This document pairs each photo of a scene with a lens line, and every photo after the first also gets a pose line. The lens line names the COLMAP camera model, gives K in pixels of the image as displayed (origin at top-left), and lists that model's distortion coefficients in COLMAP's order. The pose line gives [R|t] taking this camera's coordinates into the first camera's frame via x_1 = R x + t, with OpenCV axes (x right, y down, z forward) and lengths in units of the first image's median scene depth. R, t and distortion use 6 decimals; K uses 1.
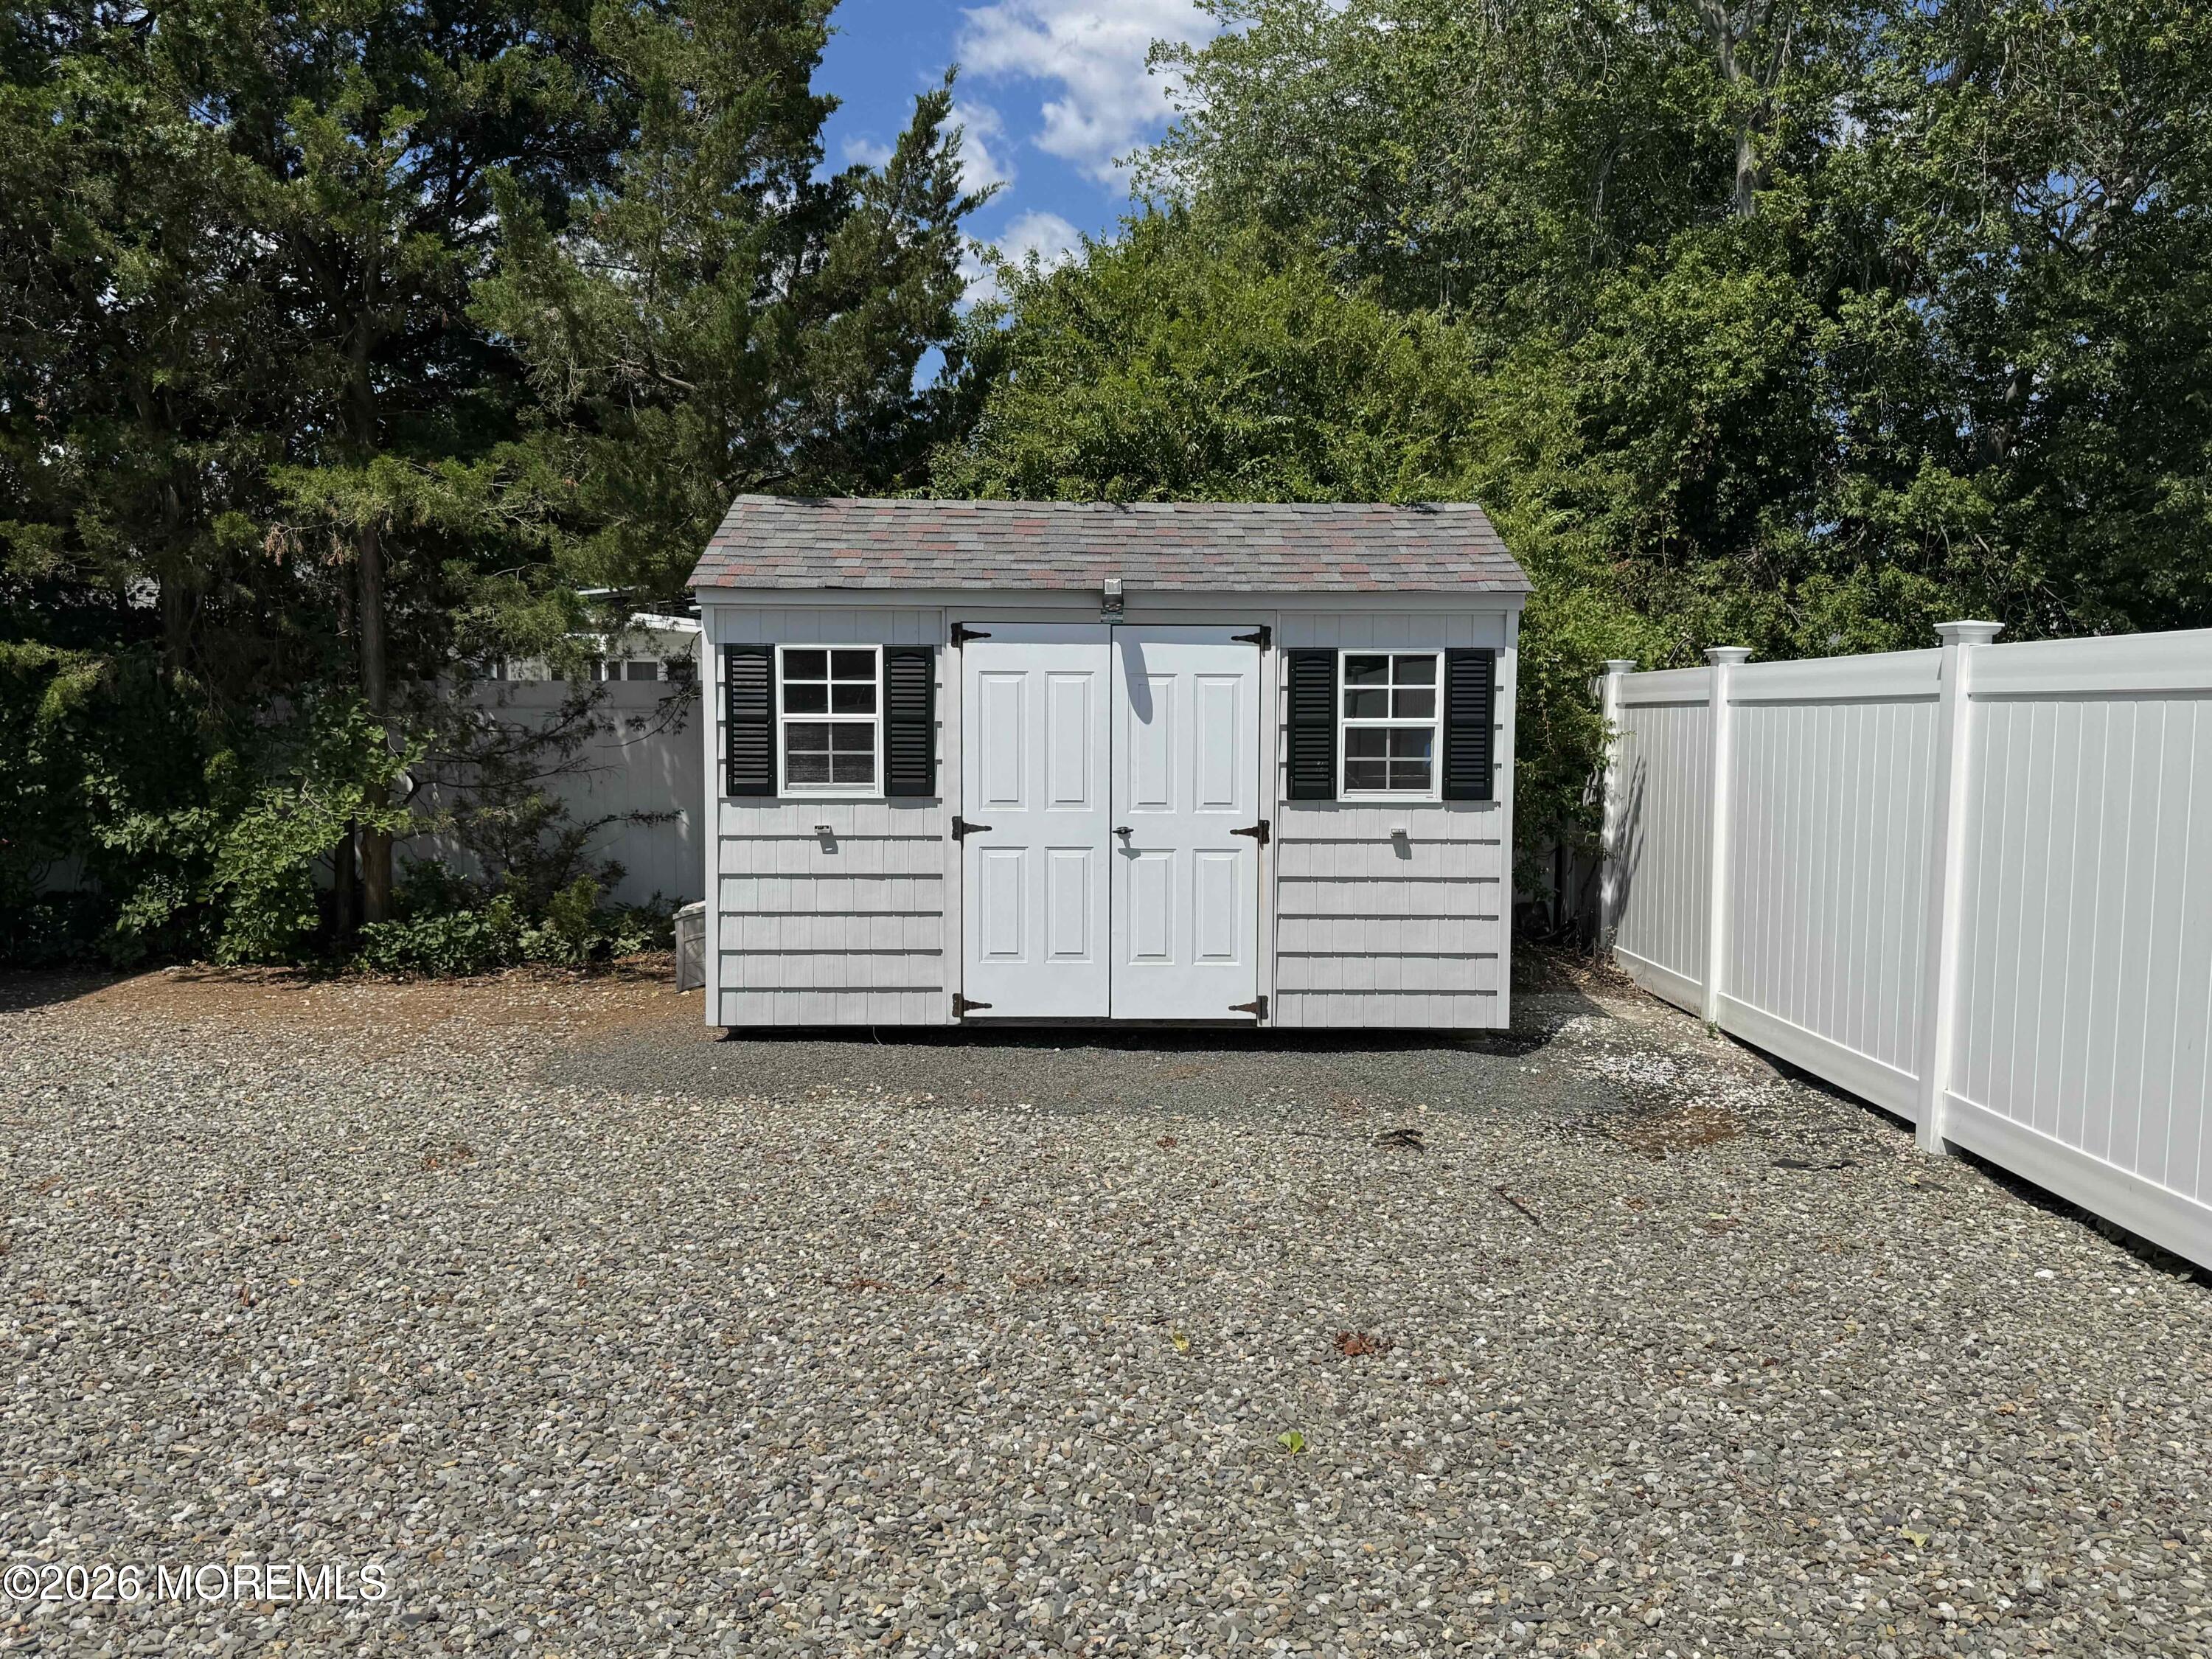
lens RADIAL K [[1822.7, 0, 1105.6], [0, 1822.7, 835.1], [0, 0, 1]] dist [-0.009864, -0.006710]
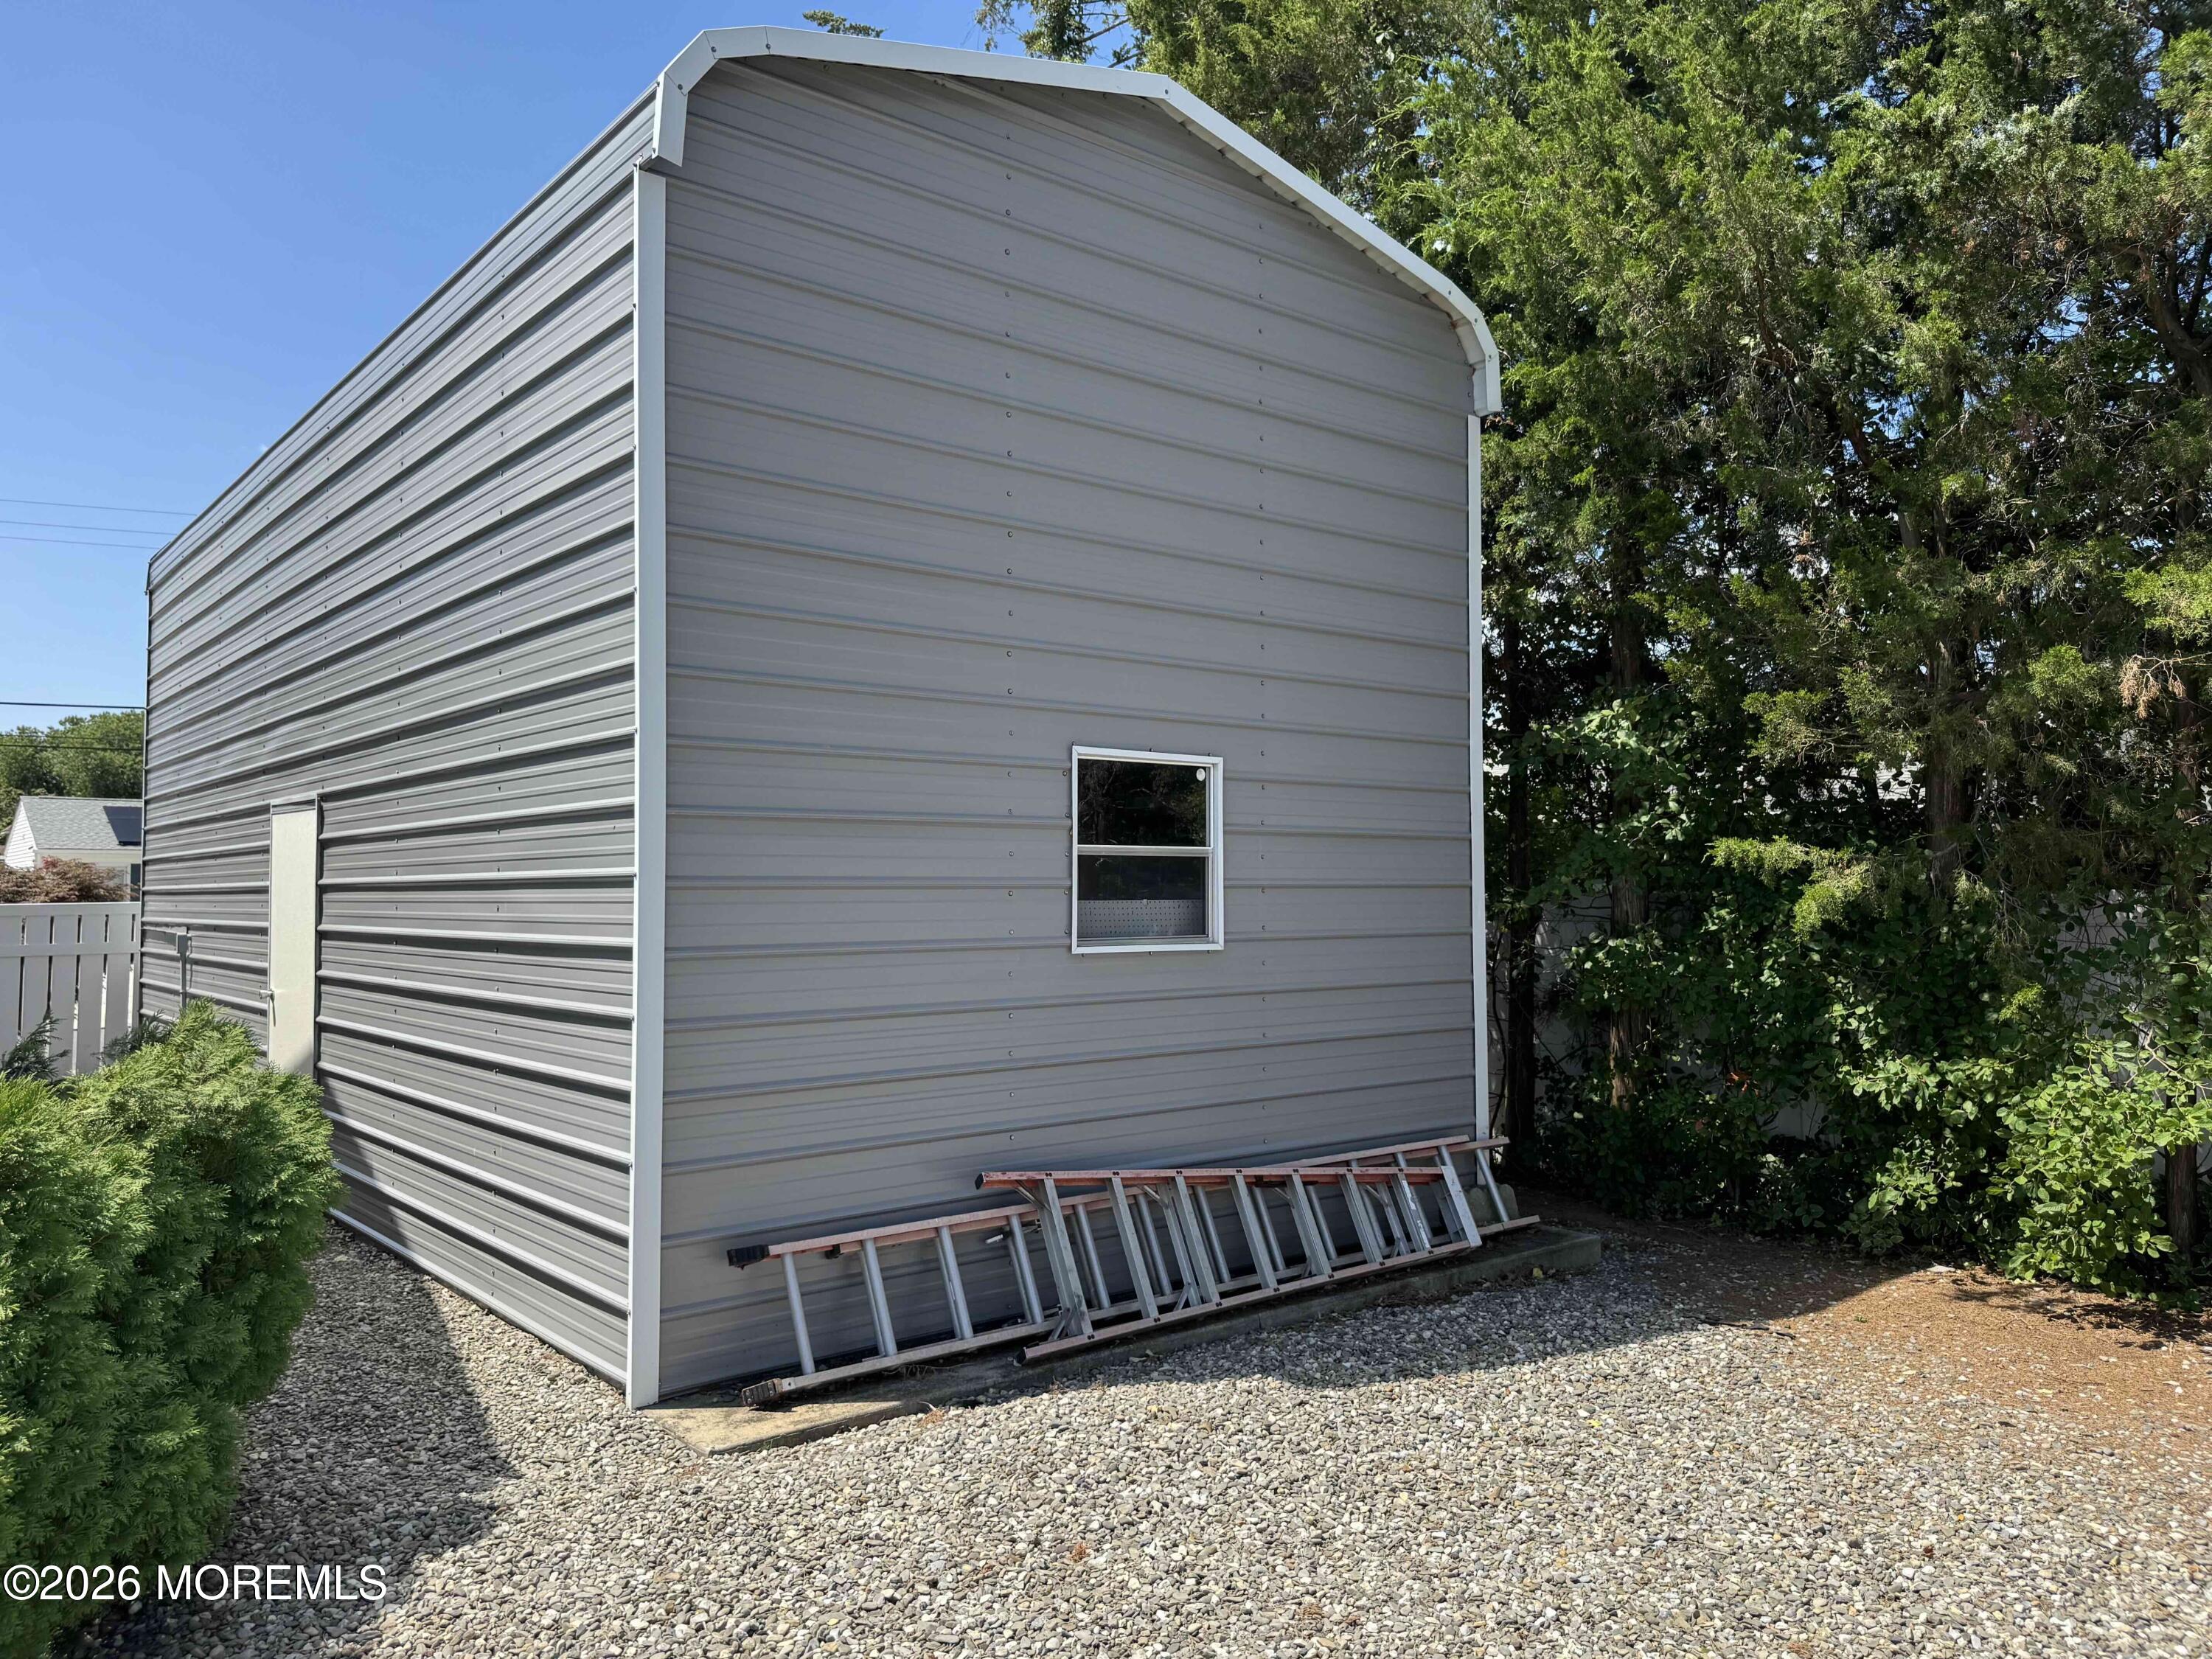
lens RADIAL K [[1604.1, 0, 1106.4], [0, 1604.1, 831.4], [0, 0, 1]] dist [-0.000113, -0.004916]
pose [[0.620201, -0.027036, -0.783977, -0.210592], [-0.065606, 0.994117, -0.086183, -0.028024], [0.781695, 0.104884, 0.614779, 0.315027]]
